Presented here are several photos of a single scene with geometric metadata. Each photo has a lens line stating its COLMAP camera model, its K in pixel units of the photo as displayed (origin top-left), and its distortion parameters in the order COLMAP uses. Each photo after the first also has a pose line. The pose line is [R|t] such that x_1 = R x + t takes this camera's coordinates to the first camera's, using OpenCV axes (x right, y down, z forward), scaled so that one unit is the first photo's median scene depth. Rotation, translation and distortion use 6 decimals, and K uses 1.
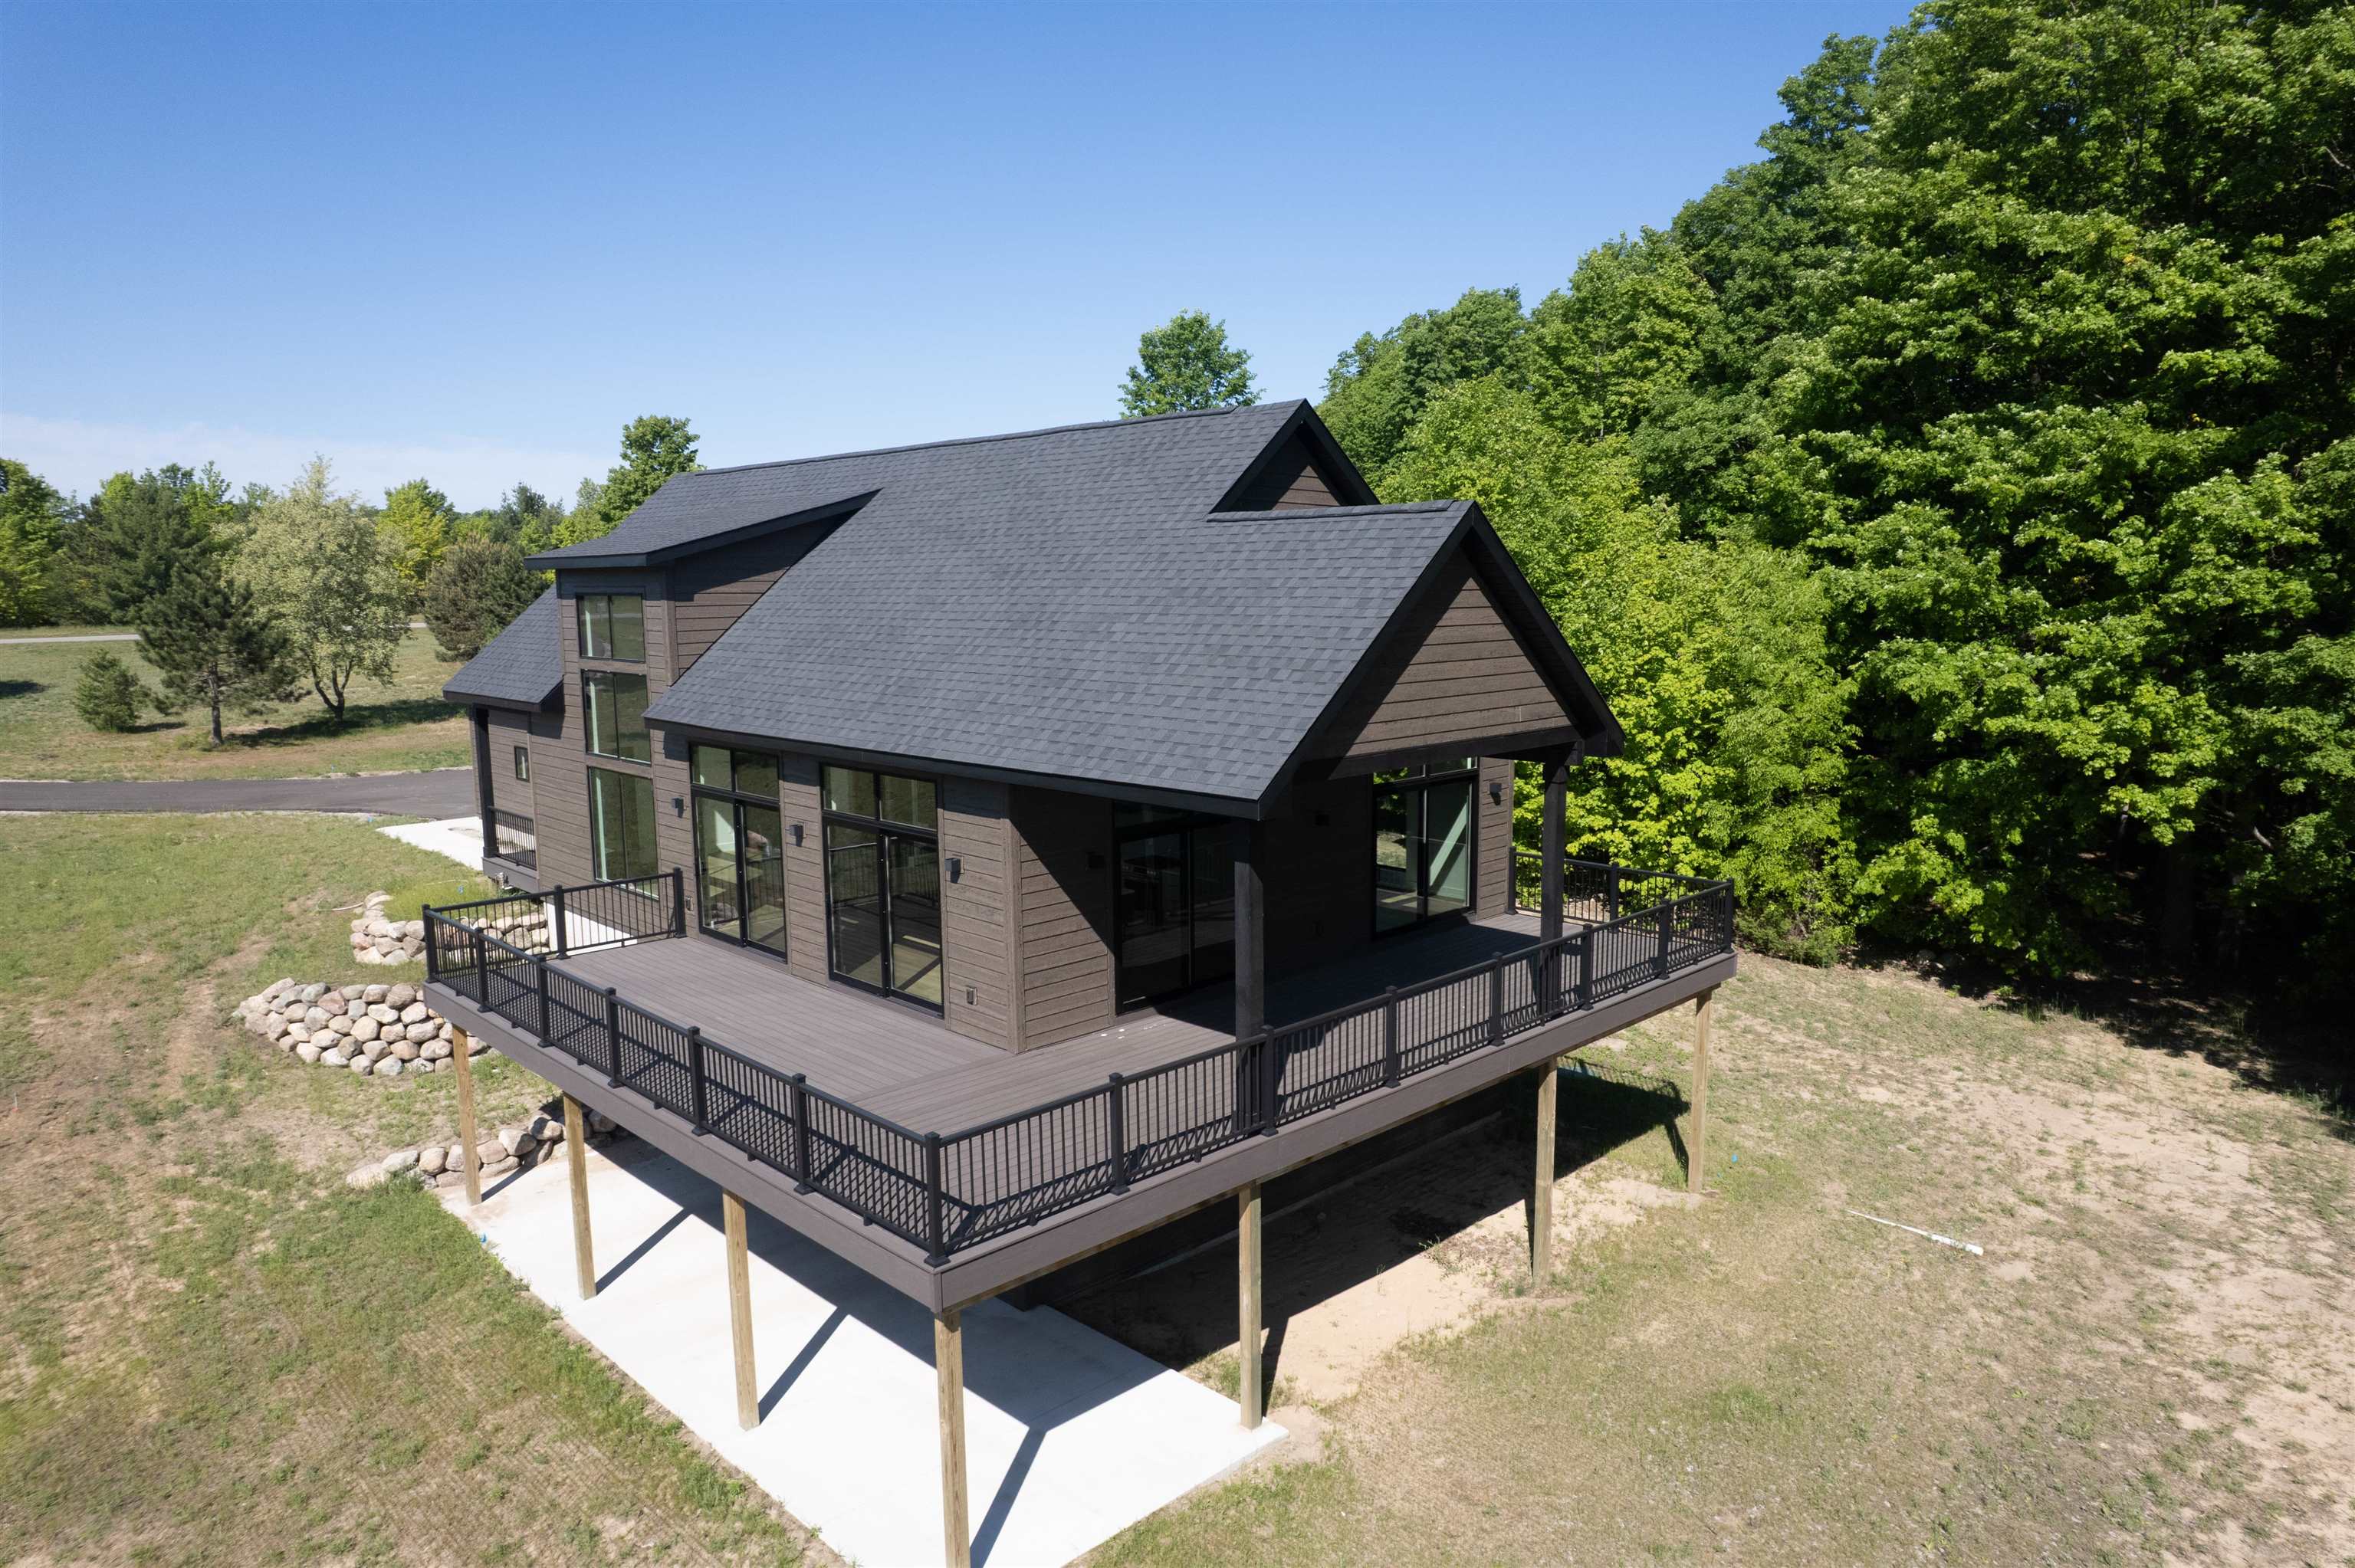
lens RADIAL K [[1504.1, 0, 1177.5], [0, 1504.1, 784.0], [0, 0, 1]] dist [-0.032143, 0.020650]
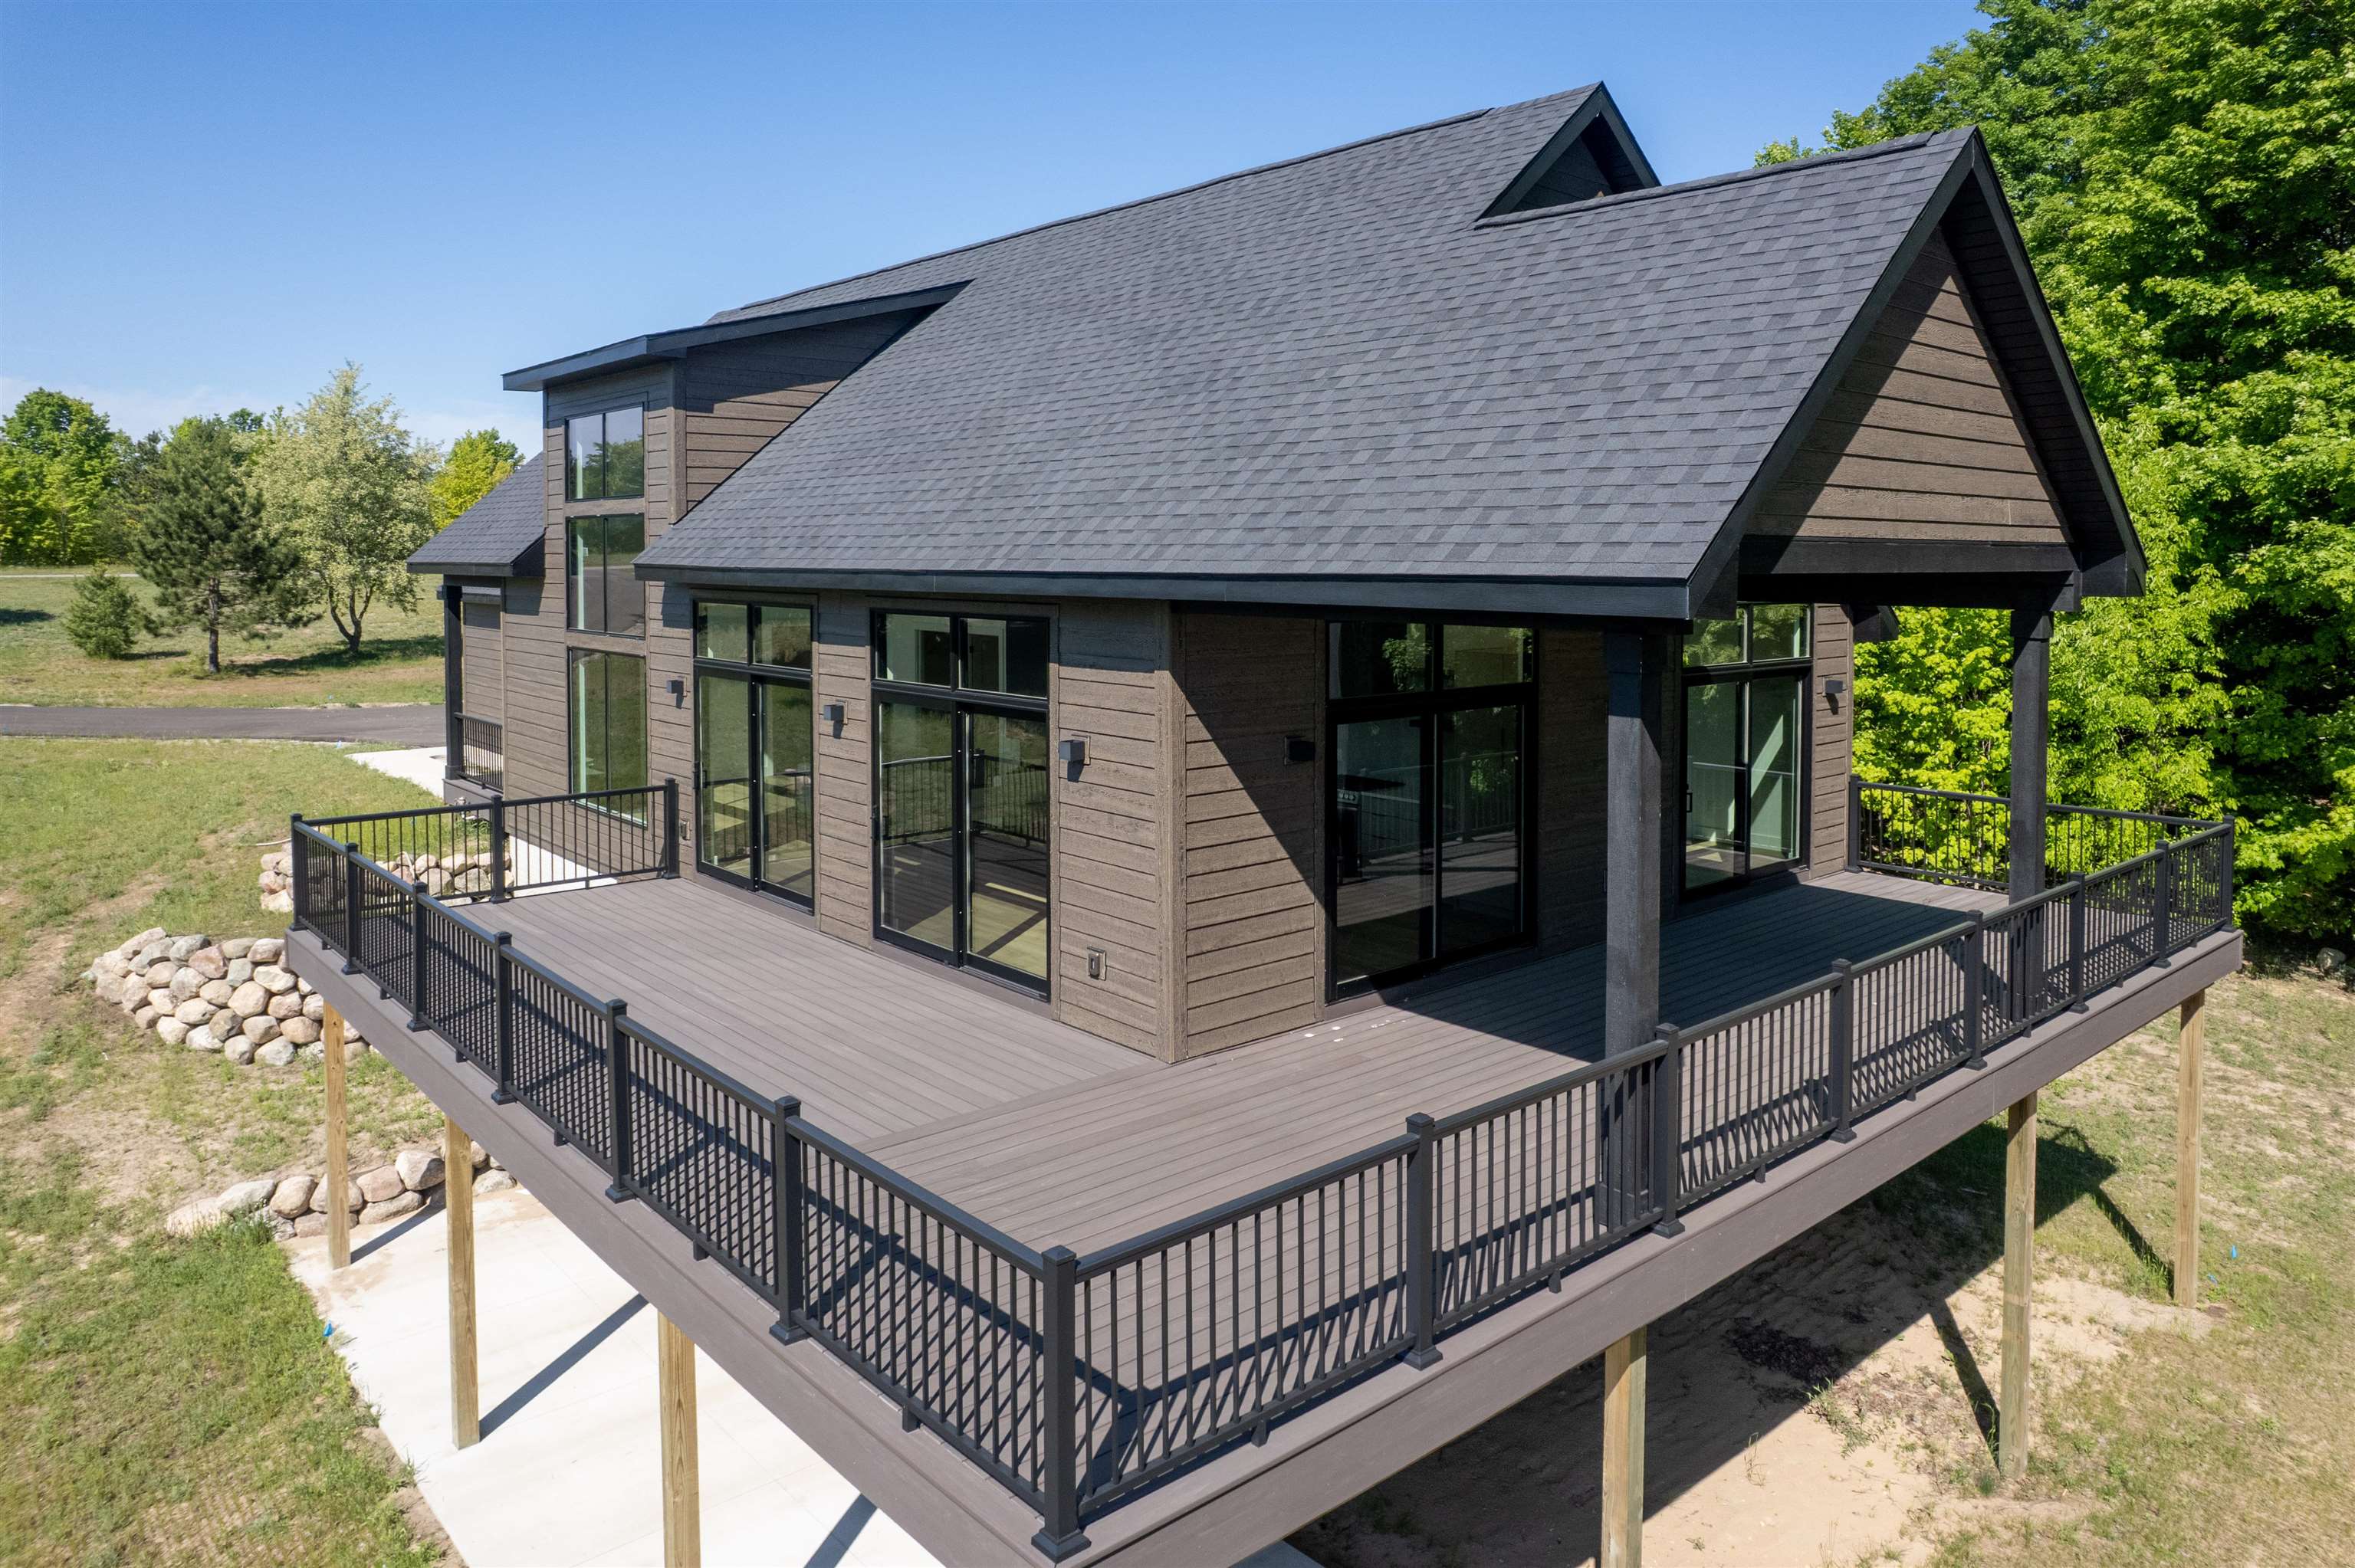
lens RADIAL K [[1547.8, 0, 1180.3], [0, 1547.8, 617.9], [0, 0, 1]] dist [-0.021254, 0.010390]
pose [[0.998549, 0.012813, -0.052297, -0.055783], [-0.017893, 0.995041, -0.097839, 0.047367], [0.050784, 0.098633, 0.993827, 0.278129]]
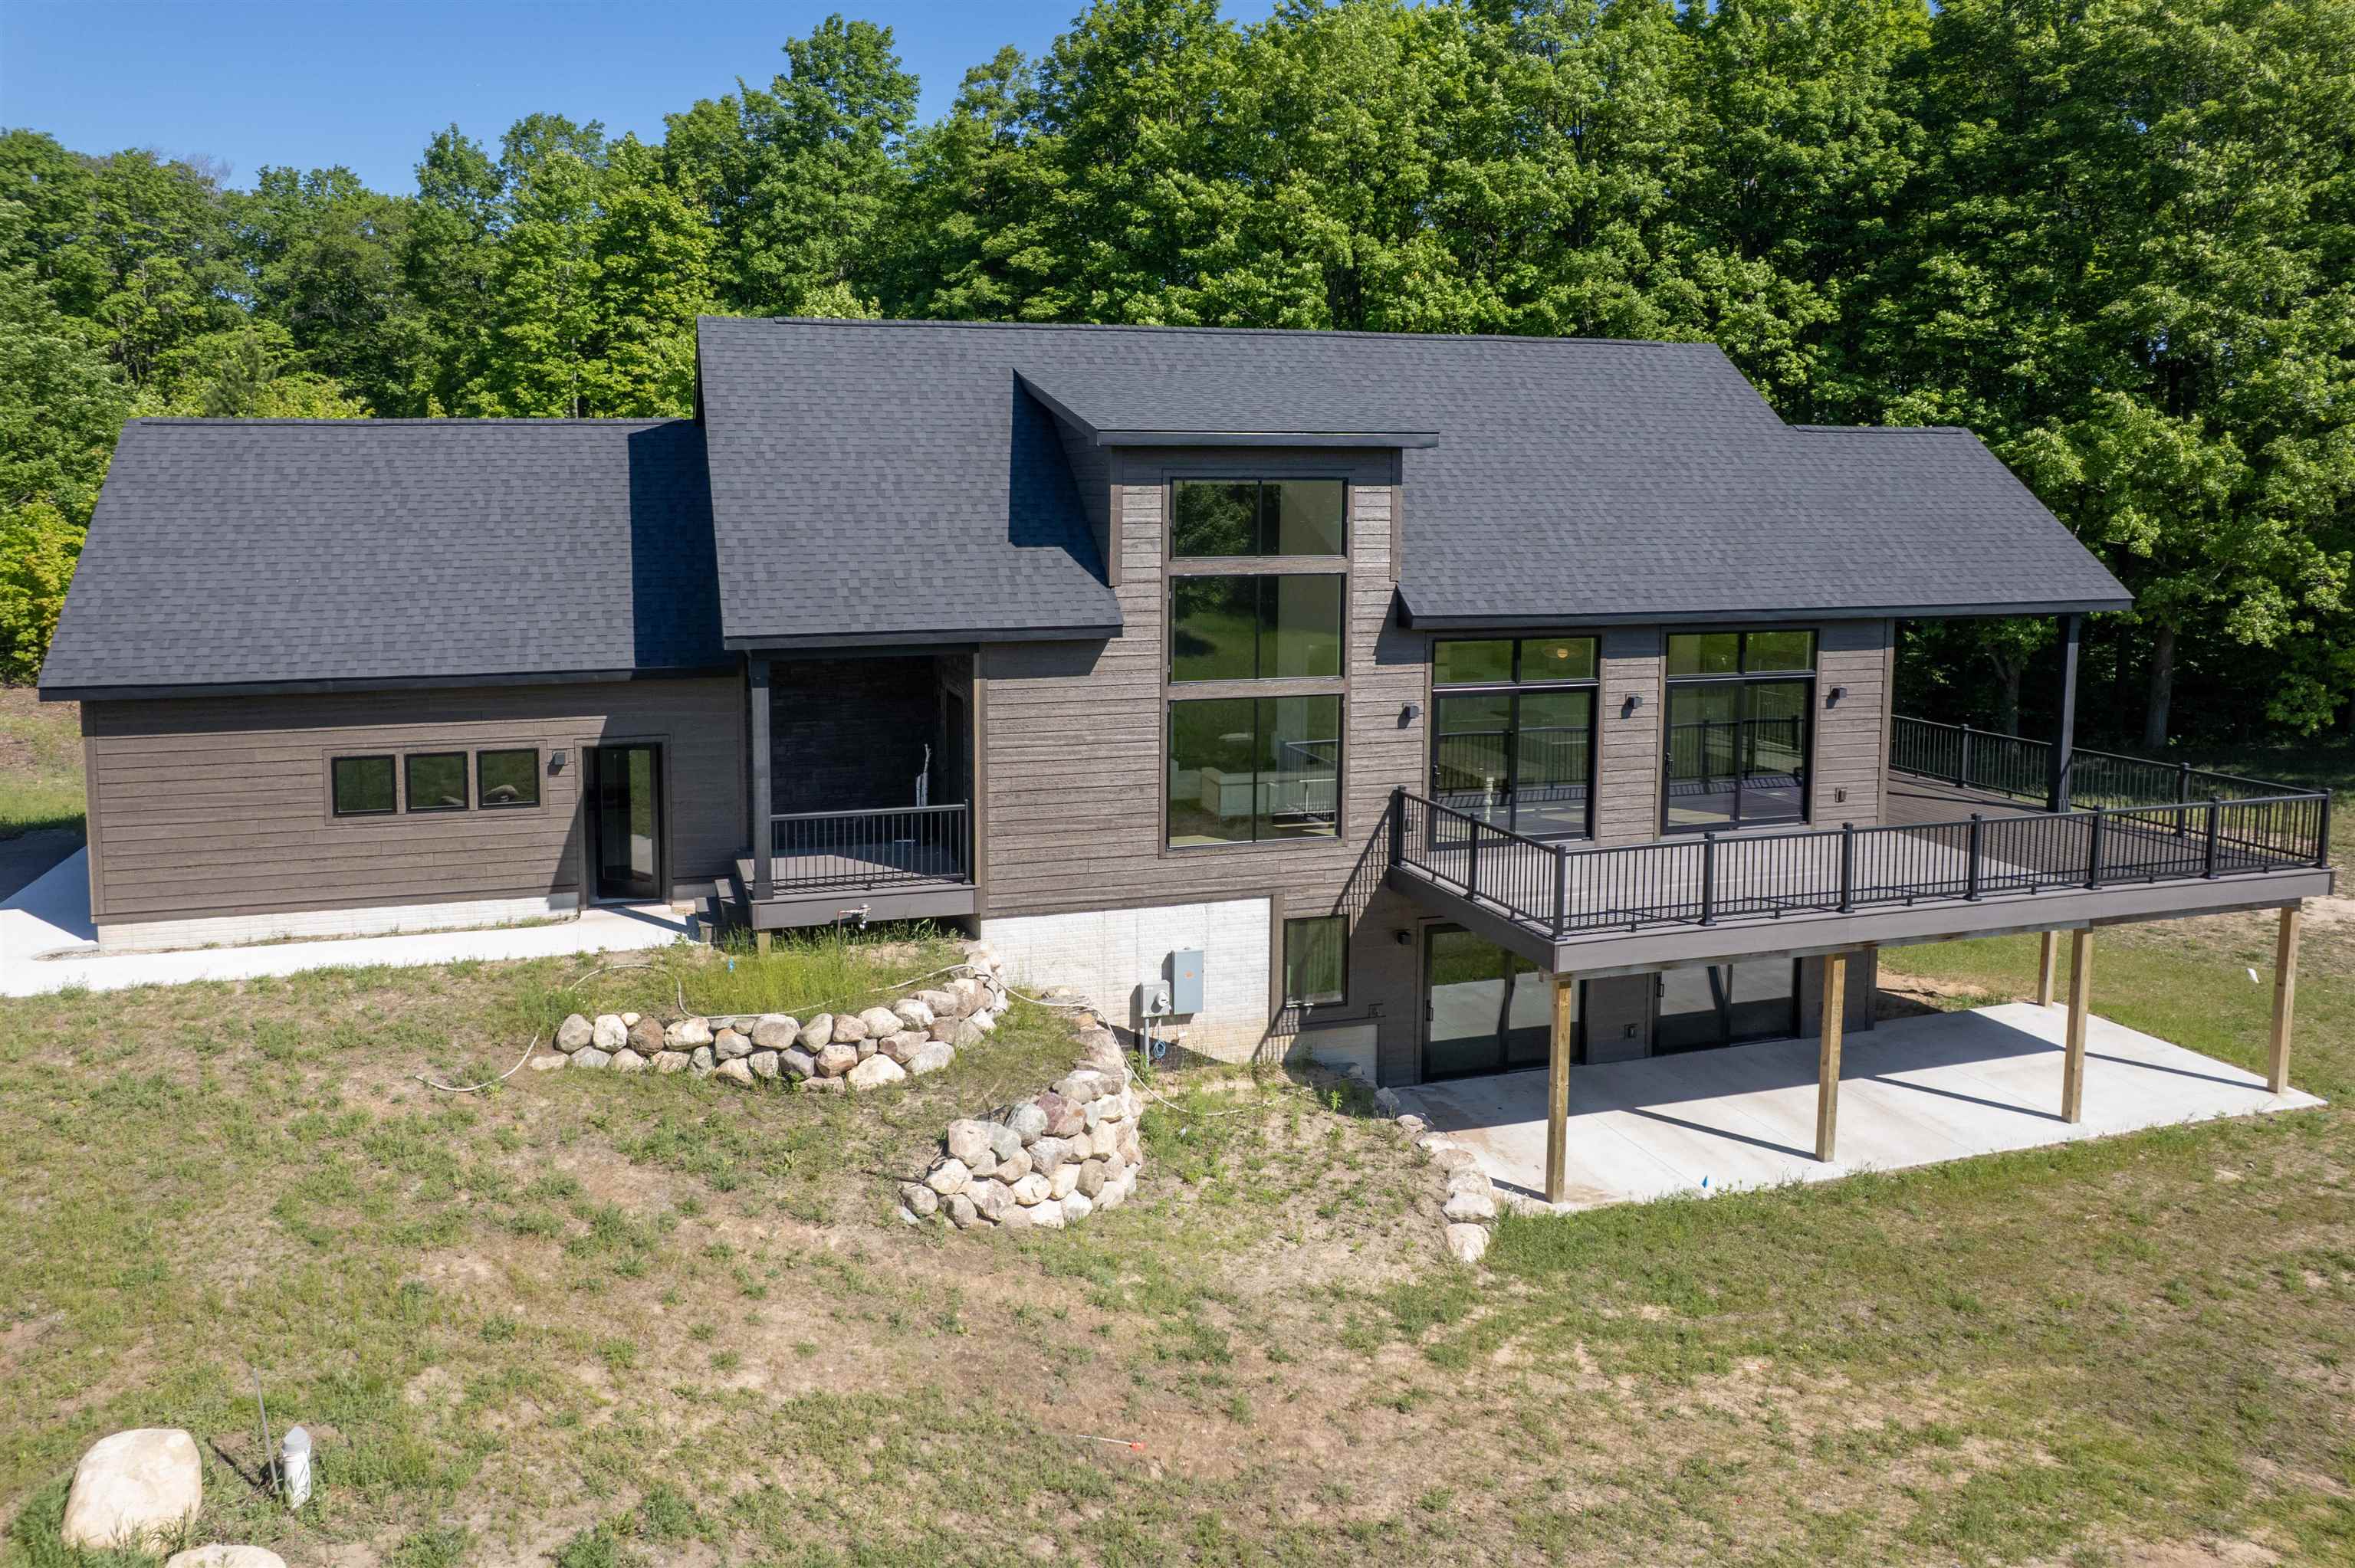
lens RADIAL K [[1575.5, 0, 1042.8], [0, 1575.5, 601.9], [0, 0, 1]] dist [-0.067495, 0.051205]
pose [[0.481487, -0.057581, 0.874560, -1.229444], [0.120409, 0.992724, -0.000930, -0.075750], [-0.868143, 0.105753, 0.484917, 0.721779]]
